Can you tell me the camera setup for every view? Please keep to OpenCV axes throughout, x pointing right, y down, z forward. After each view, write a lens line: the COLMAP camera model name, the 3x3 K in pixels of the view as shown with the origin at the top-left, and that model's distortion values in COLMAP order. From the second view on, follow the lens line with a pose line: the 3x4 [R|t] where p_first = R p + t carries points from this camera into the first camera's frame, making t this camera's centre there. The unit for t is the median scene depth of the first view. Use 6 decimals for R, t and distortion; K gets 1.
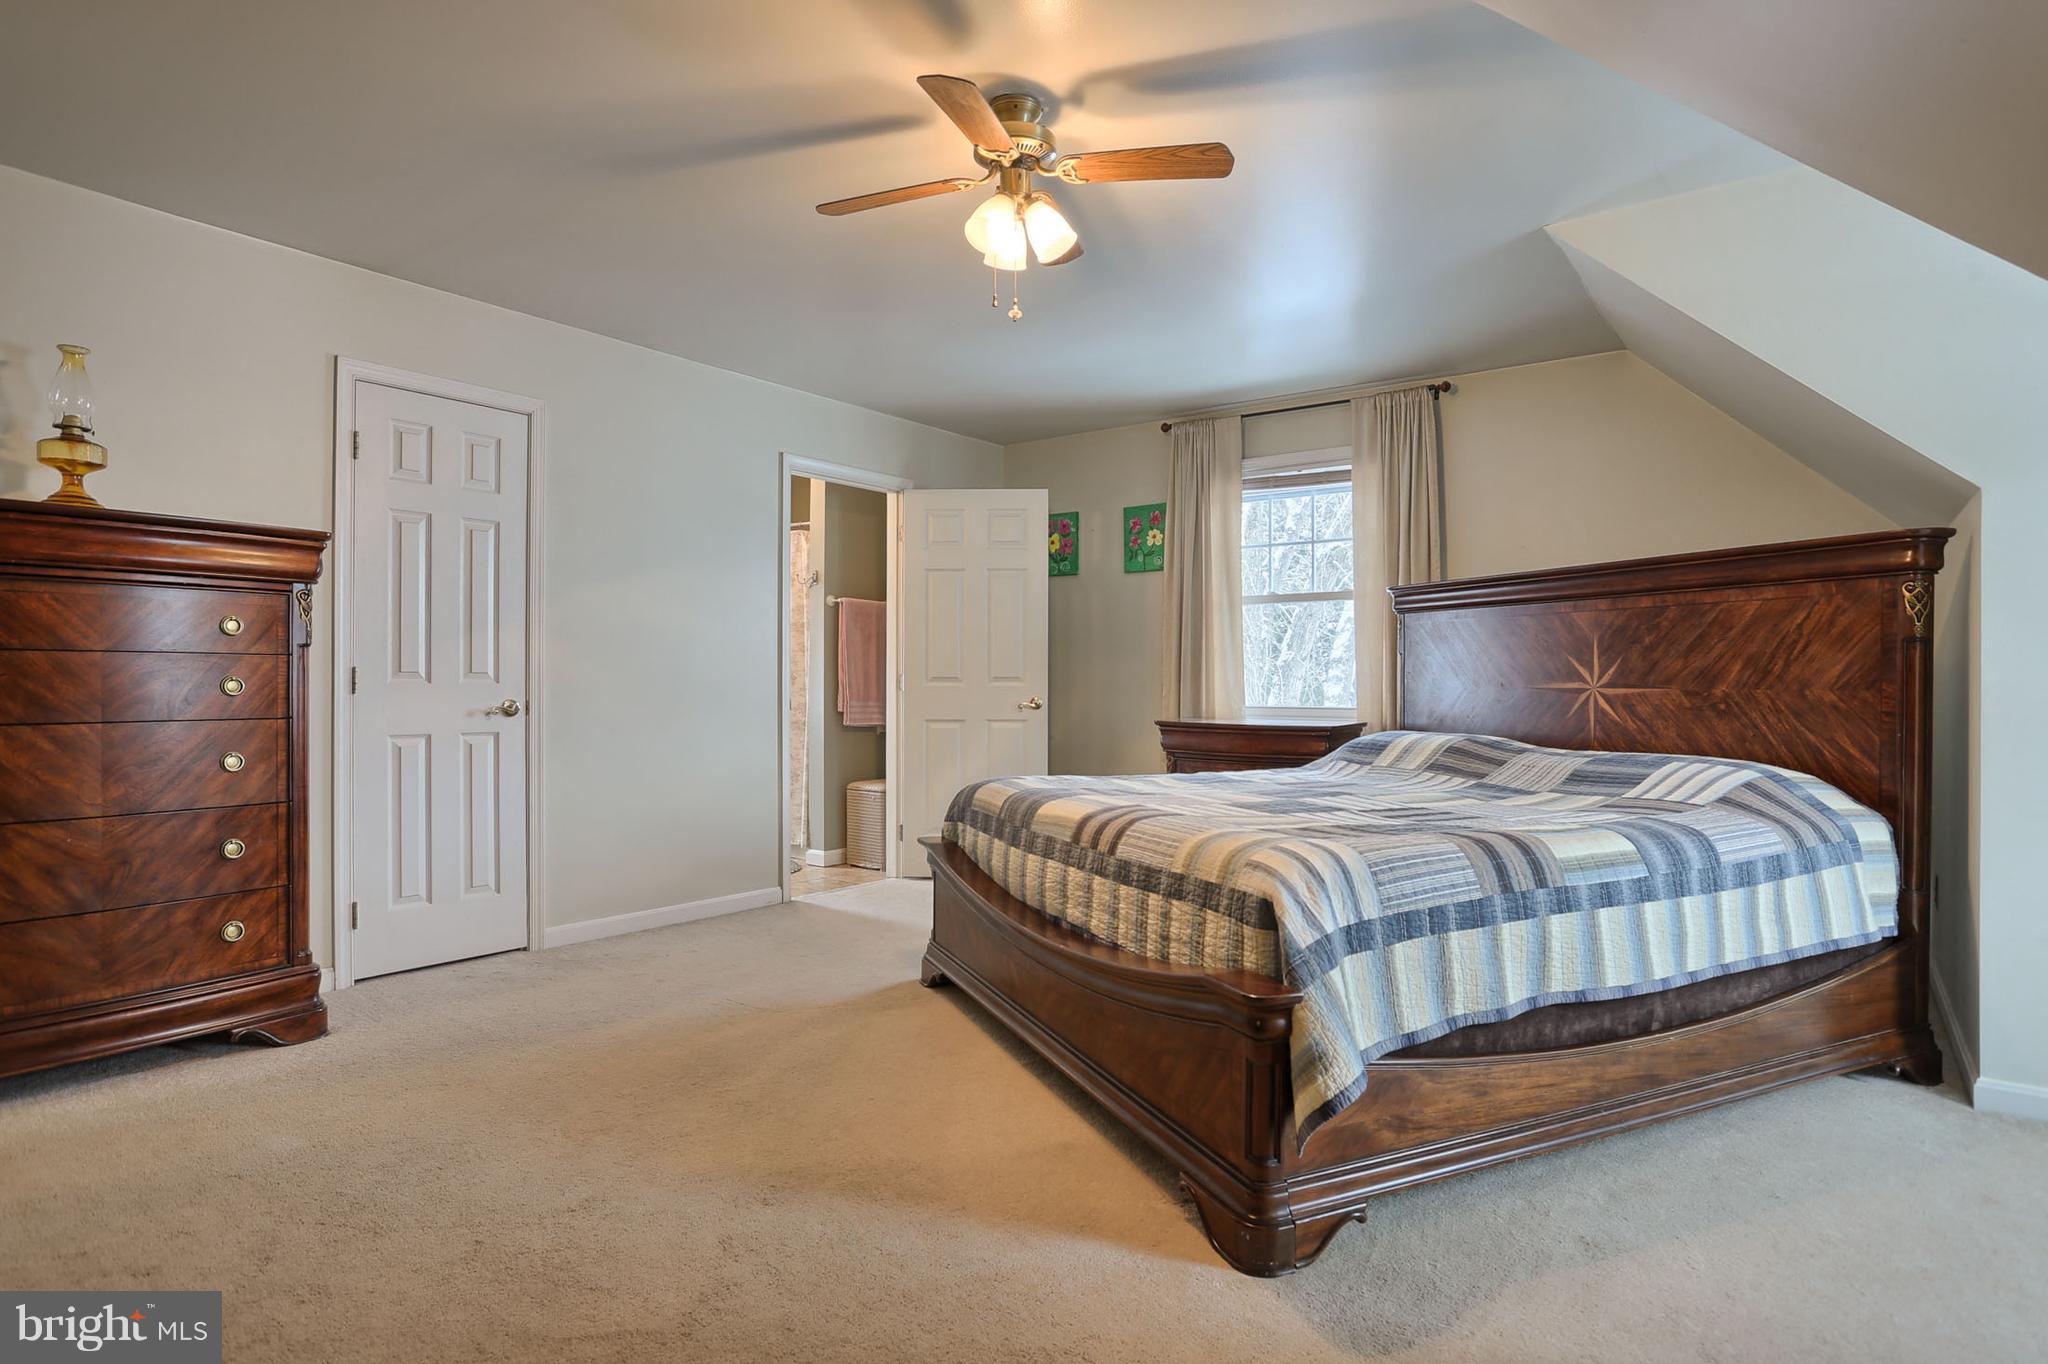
lens RADIAL K [[1064.8, 0, 996.3], [0, 1064.8, 681.0], [0, 0, 1]] dist [-0.060134, 0.025328]
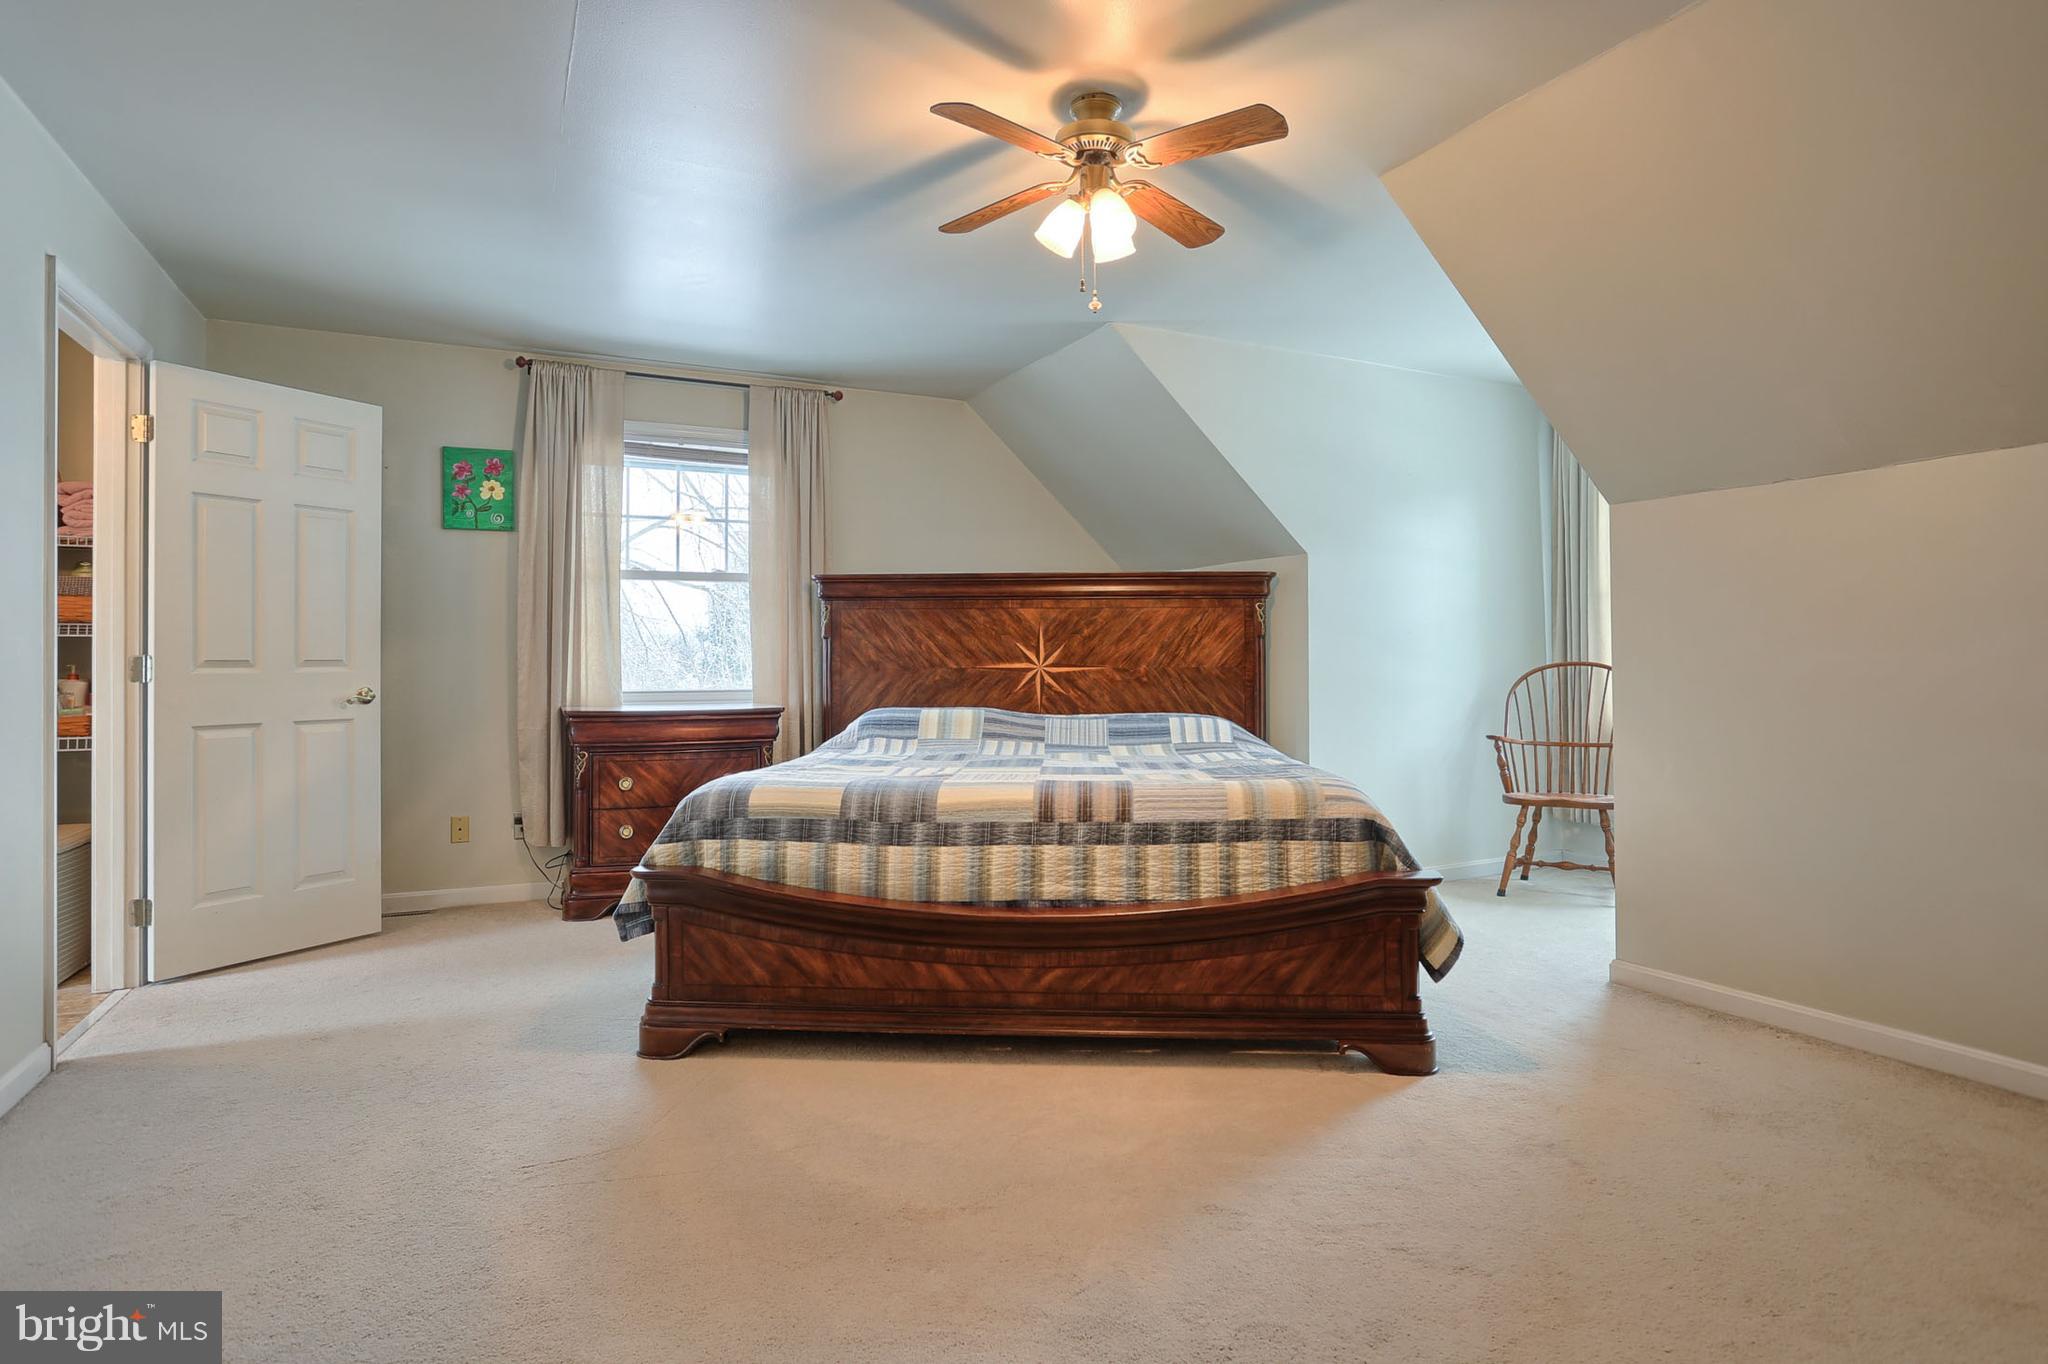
lens RADIAL K [[1091.1, 0, 1025.8], [0, 1091.1, 650.9], [0, 0, 1]] dist [-0.041650, 0.000228]
pose [[0.447027, 0.005051, 0.894506, -0.664296], [0.004632, 0.999958, -0.007962, -0.003059], [-0.894509, 0.007702, 0.446984, 0.413341]]
